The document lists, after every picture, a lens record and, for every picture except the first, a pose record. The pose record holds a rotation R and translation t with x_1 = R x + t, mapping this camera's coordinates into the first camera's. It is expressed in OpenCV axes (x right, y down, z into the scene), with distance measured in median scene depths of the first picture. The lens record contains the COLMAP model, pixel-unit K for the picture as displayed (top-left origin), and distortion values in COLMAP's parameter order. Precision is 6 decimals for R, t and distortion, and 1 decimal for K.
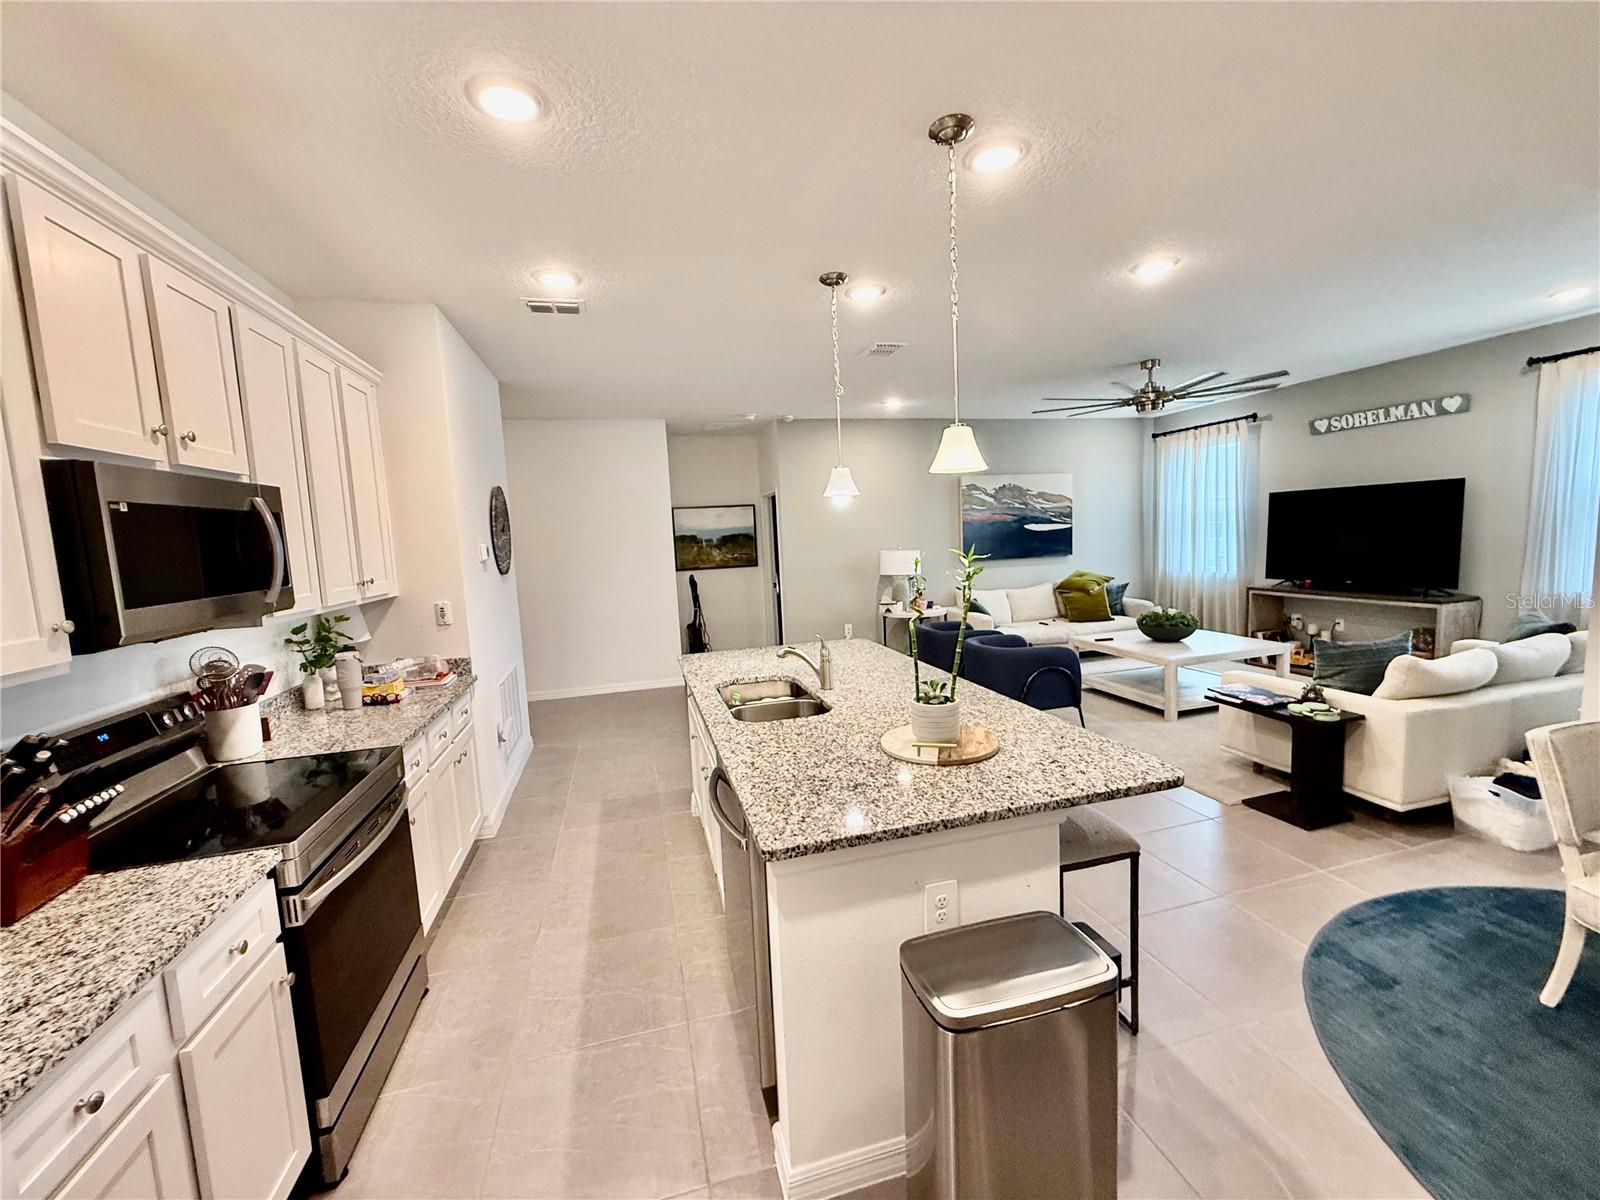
lens RADIAL K [[639.1, 0, 797.2], [0, 639.1, 601.5], [0, 0, 1]] dist [-0.000719, 0.000084]
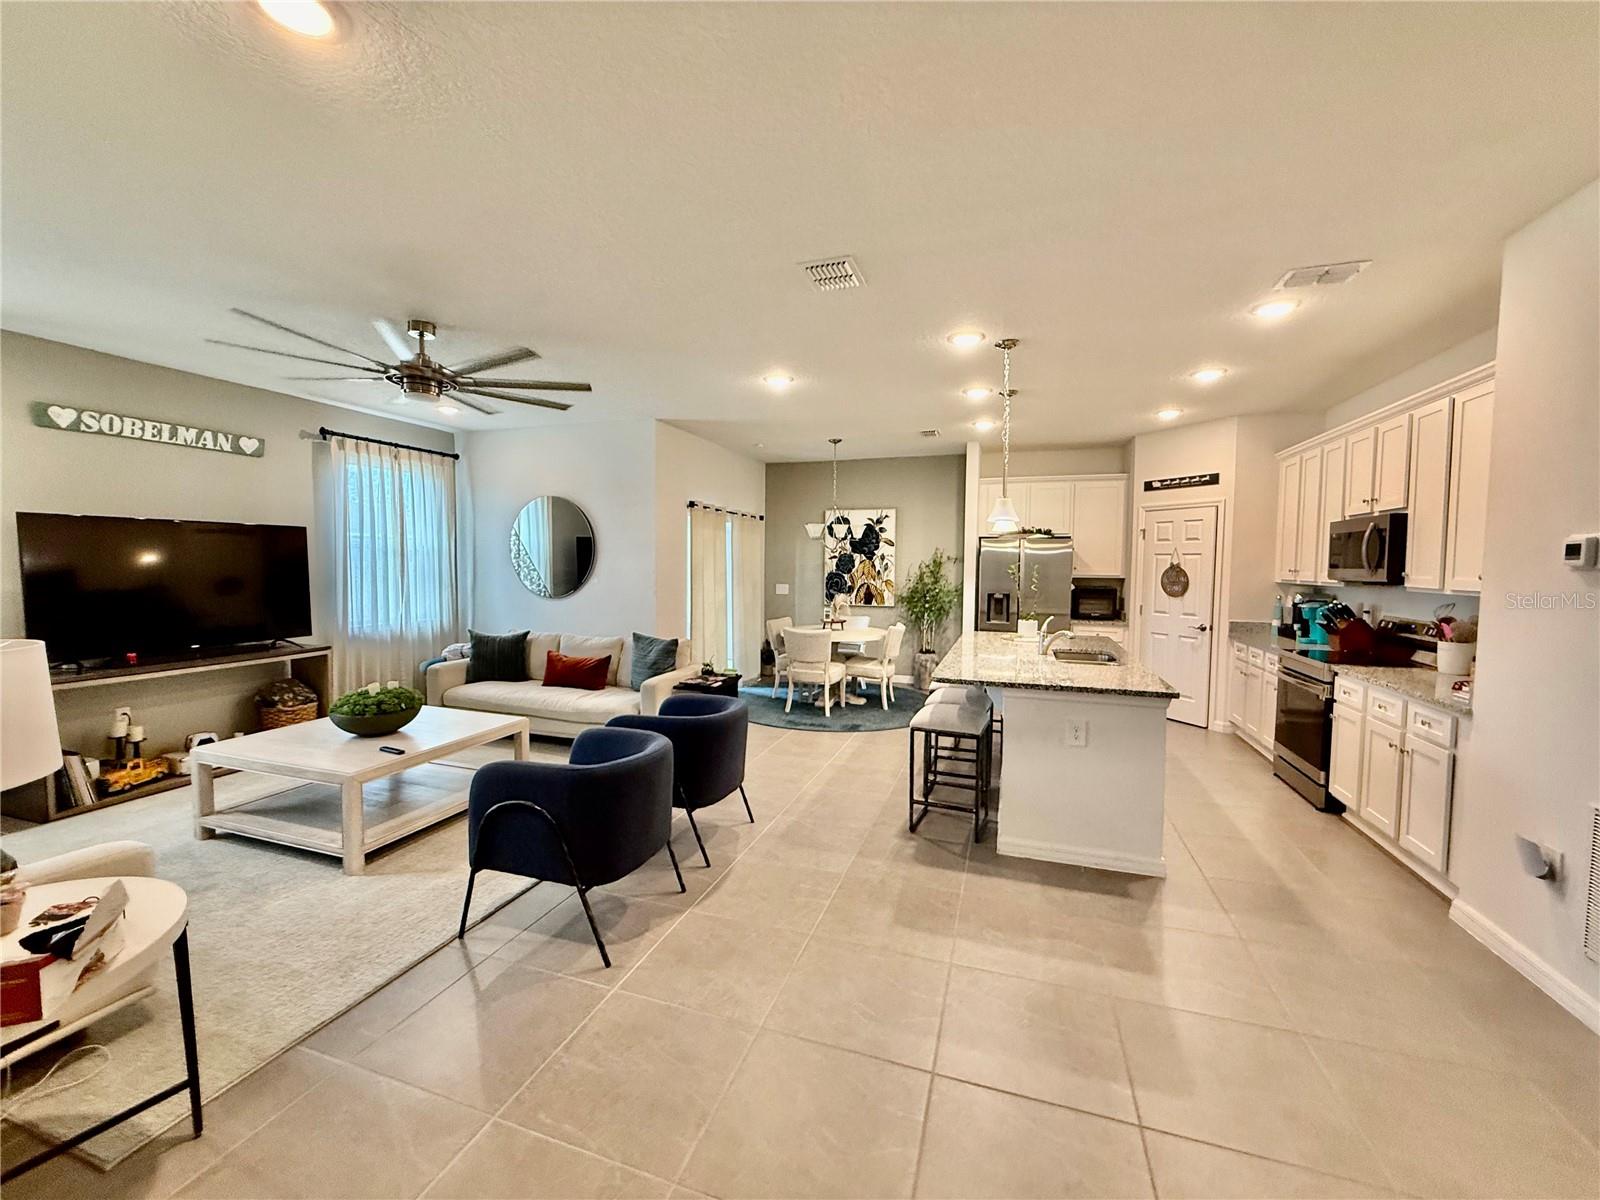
lens RADIAL K [[639.1, 0, 797.0], [0, 639.1, 599.8], [0, 0, 1]] dist [-0.000719, 0.000084]
pose [[-0.830030, 0.009530, 0.557637, -0.141607], [0.092262, 0.988424, 0.120437, -0.102564], [-0.550035, 0.151415, -0.821301, 1.137771]]
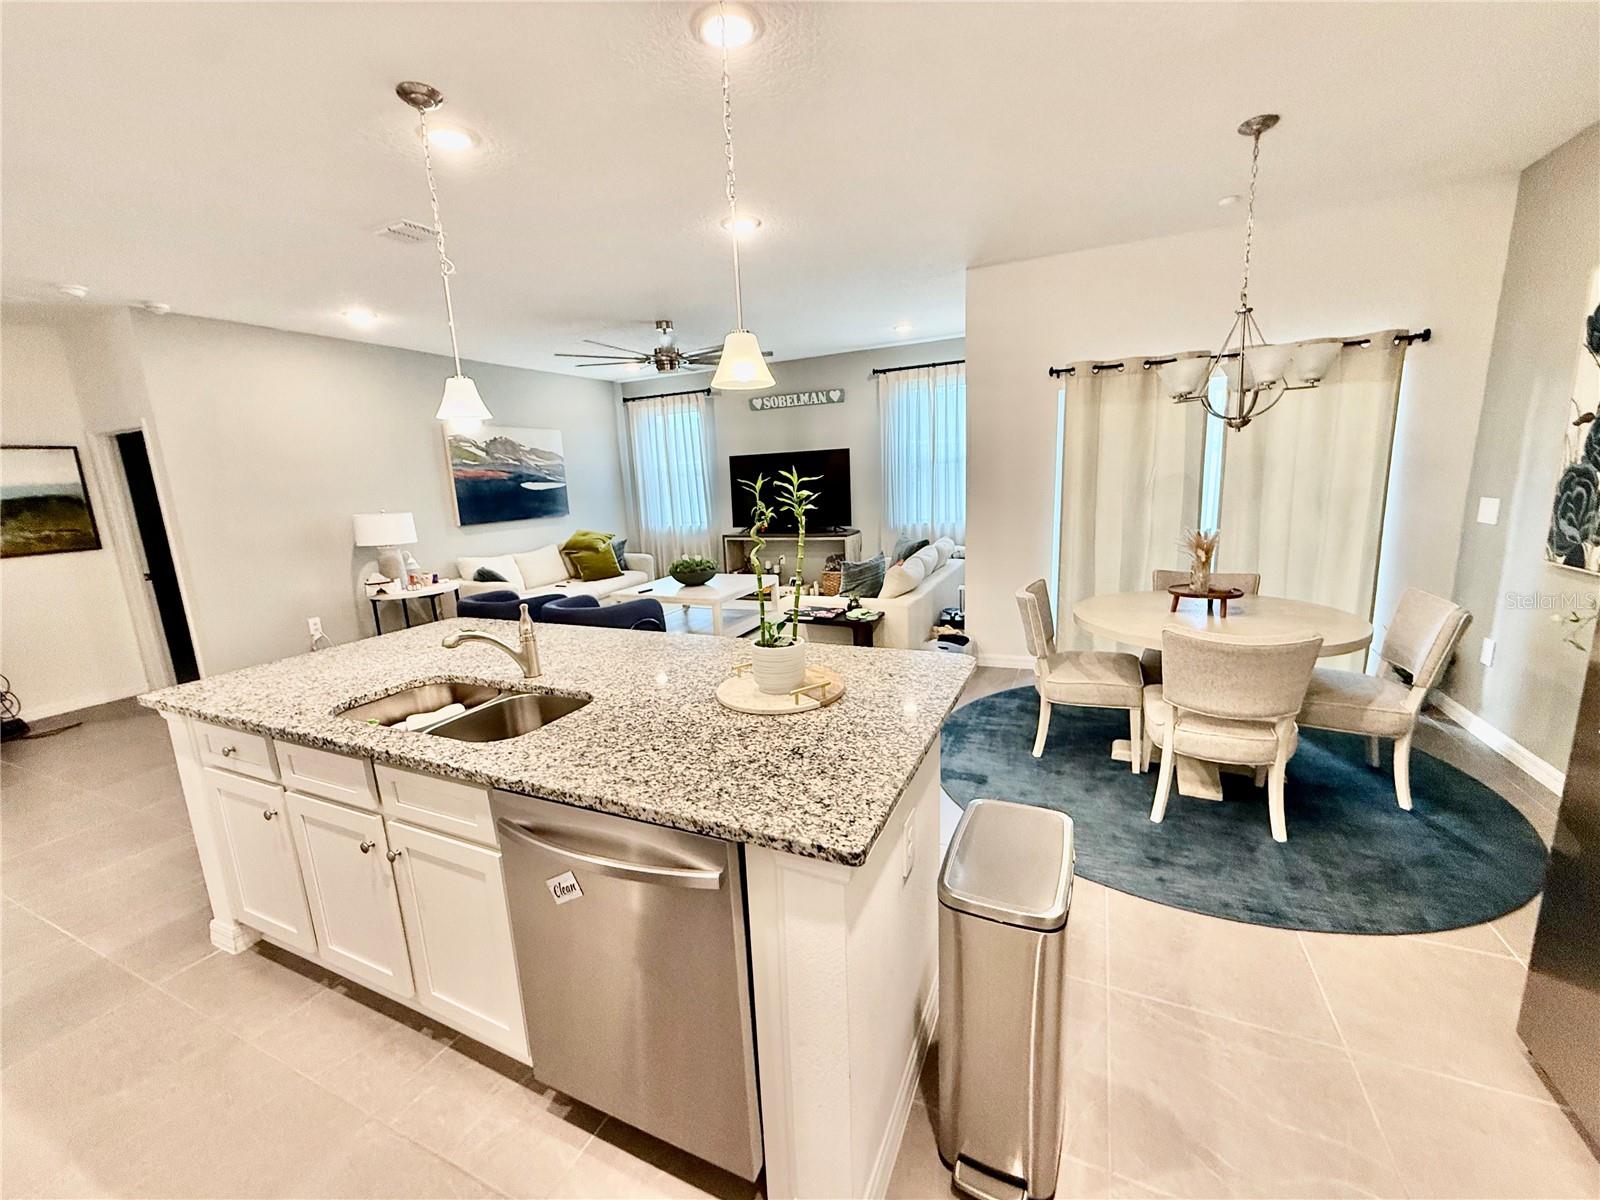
lens RADIAL K [[639.1, 0, 798.1], [0, 639.1, 600.4], [0, 0, 1]] dist [-0.000719, 0.000084]
pose [[0.639582, -0.131654, 0.757365, -0.136150], [0.098695, 0.991135, 0.088944, 0.006283], [-0.762361, 0.017862, 0.646906, 0.126315]]
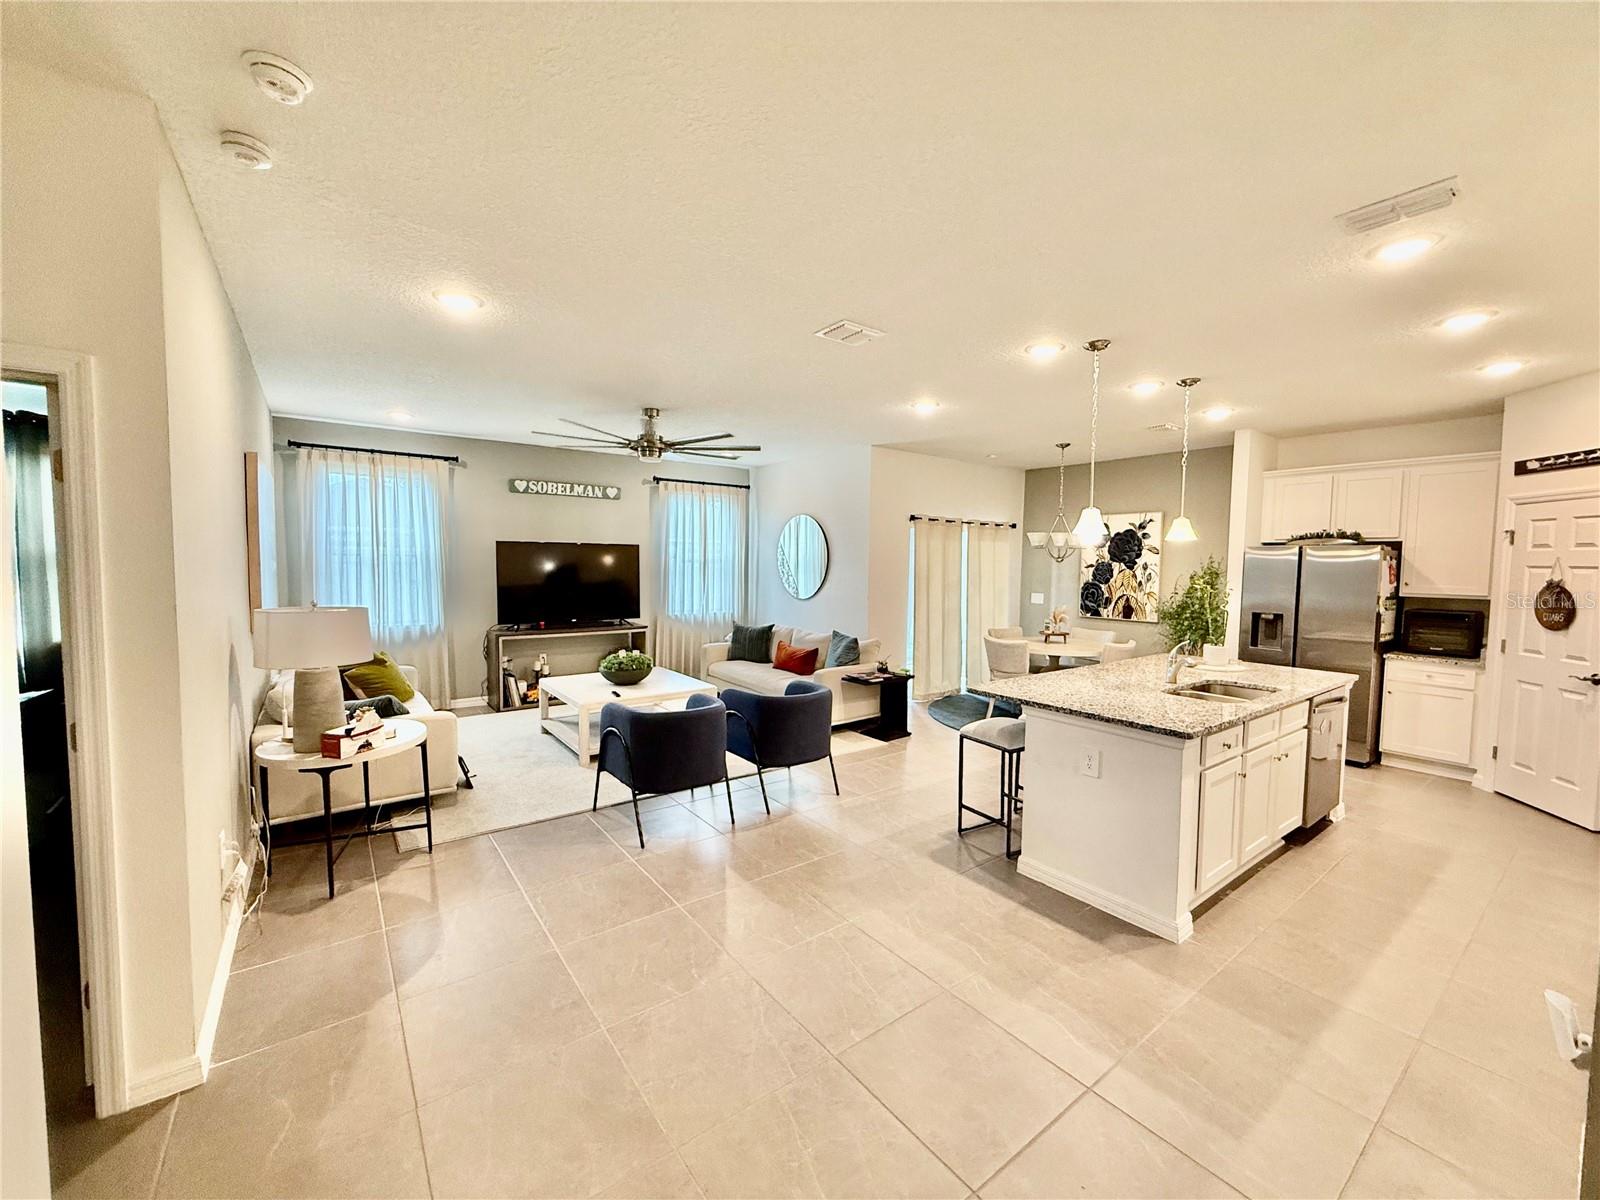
lens RADIAL K [[639.1, 0, 795.9], [0, 639.1, 600.2], [0, 0, 1]] dist [-0.000719, 0.000084]
pose [[-0.367003, -0.013030, 0.930129, -0.403803], [0.104978, 0.992934, 0.055332, -0.085532], [-0.924277, 0.117950, -0.363041, 0.975412]]
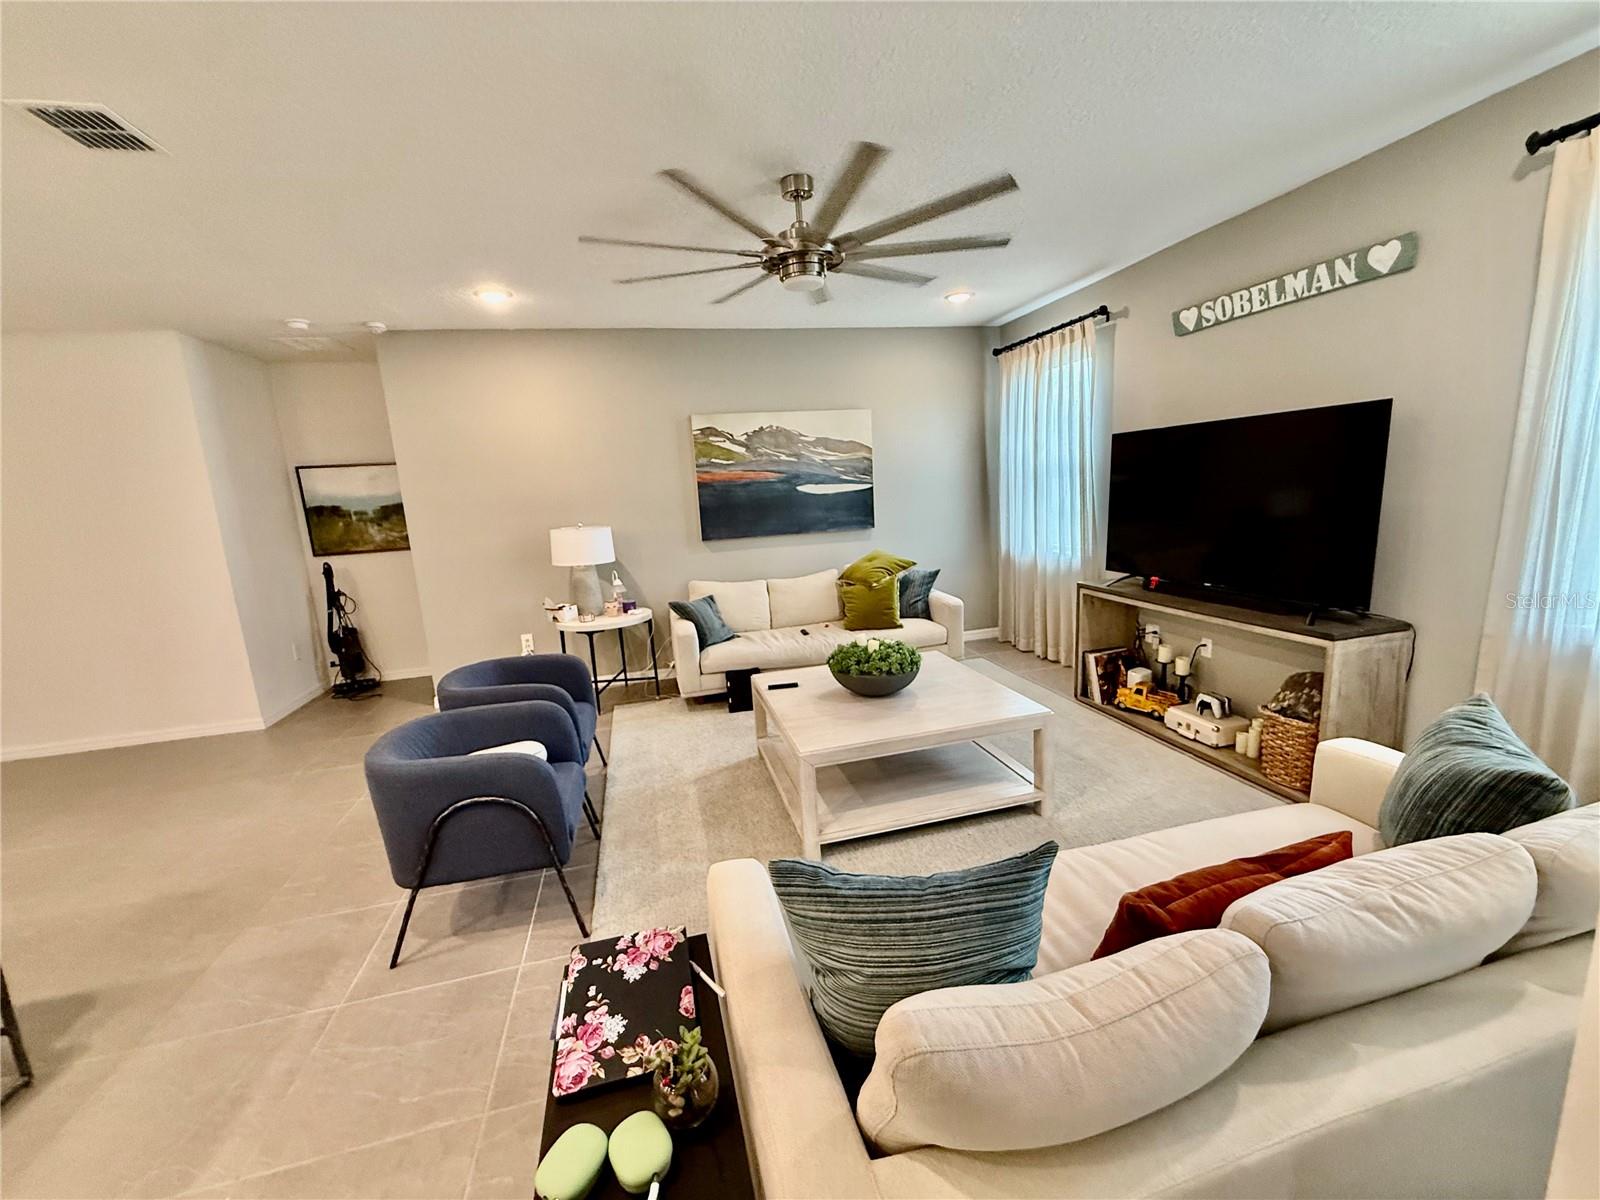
lens RADIAL K [[639.1, 0, 798.7], [0, 639.1, 601.7], [0, 0, 1]] dist [-0.000719, 0.000084]
pose [[0.999785, -0.008159, -0.019080, 0.458782], [0.009603, 0.996995, 0.076870, -0.059478], [0.018395, -0.077037, 0.996859, 0.370384]]
